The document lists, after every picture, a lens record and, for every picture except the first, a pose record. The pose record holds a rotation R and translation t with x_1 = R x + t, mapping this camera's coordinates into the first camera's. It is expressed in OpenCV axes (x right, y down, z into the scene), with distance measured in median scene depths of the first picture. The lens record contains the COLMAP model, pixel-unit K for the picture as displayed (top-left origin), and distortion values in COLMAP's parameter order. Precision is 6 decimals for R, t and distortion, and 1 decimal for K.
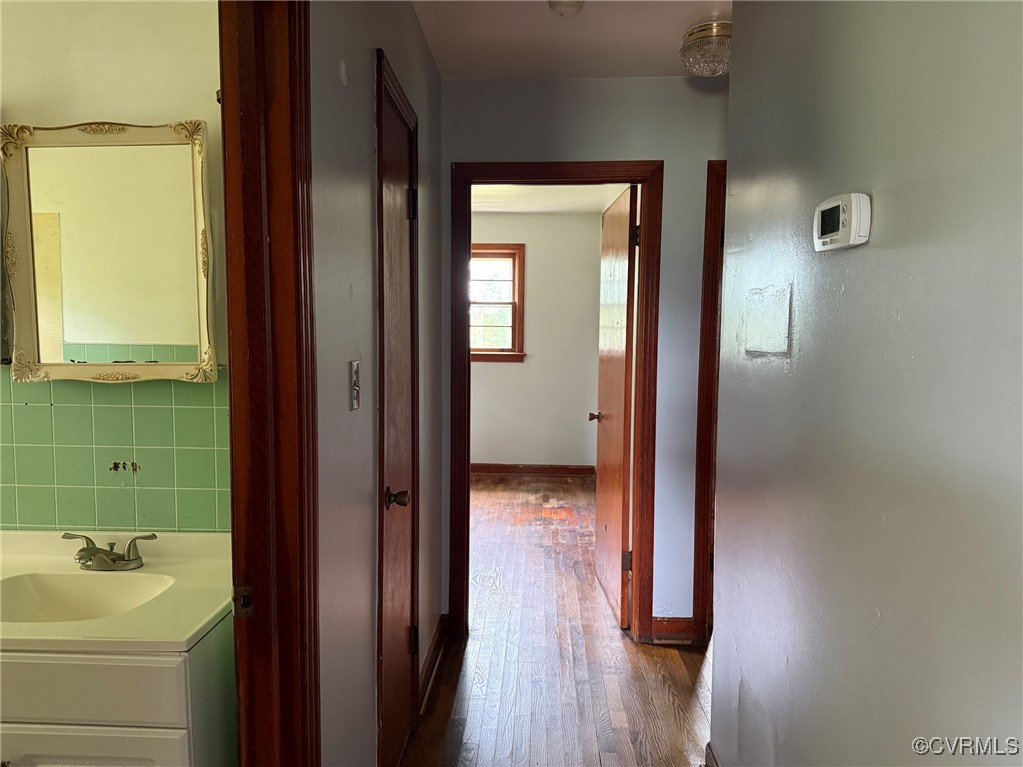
lens RADIAL K [[722.2, 0, 511.5], [0, 722.2, 383.5], [0, 0, 1]] dist [0.065442, -0.099997]
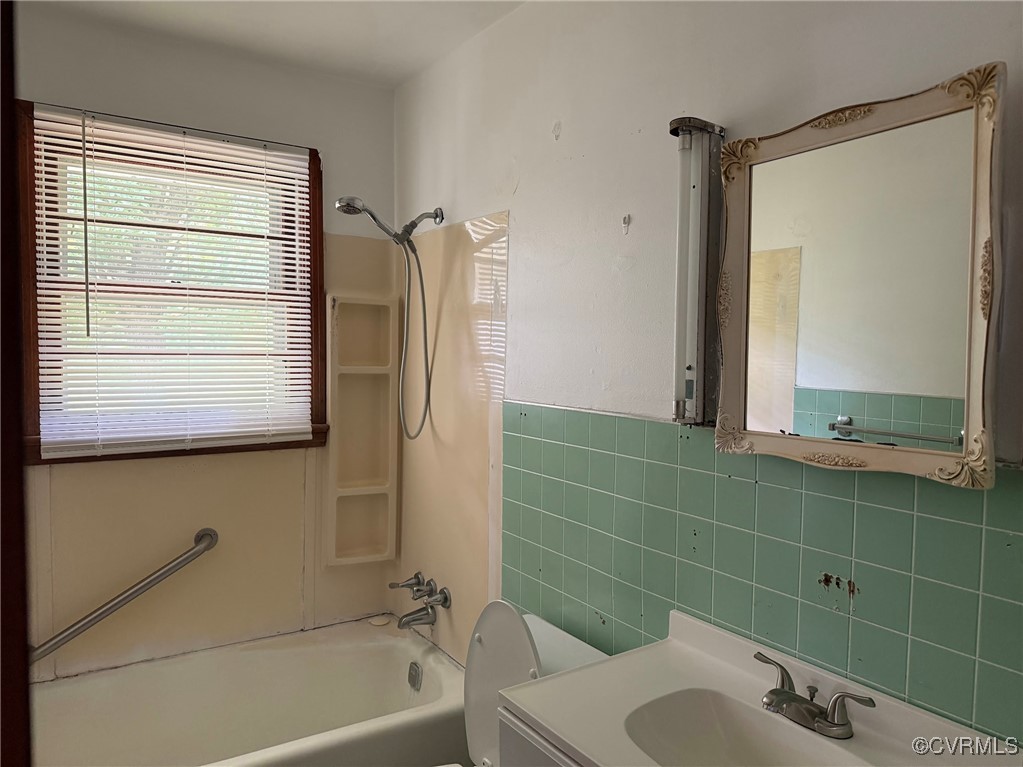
lens RADIAL K [[722.2, 0, 511.5], [0, 722.2, 383.5], [0, 0, 1]] dist [0.065442, -0.099997]
pose [[0.592685, 0.041004, -0.804390, -0.159621], [-0.079746, 0.996784, -0.007946, -0.053311], [0.801477, 0.068856, 0.594049, 0.318412]]
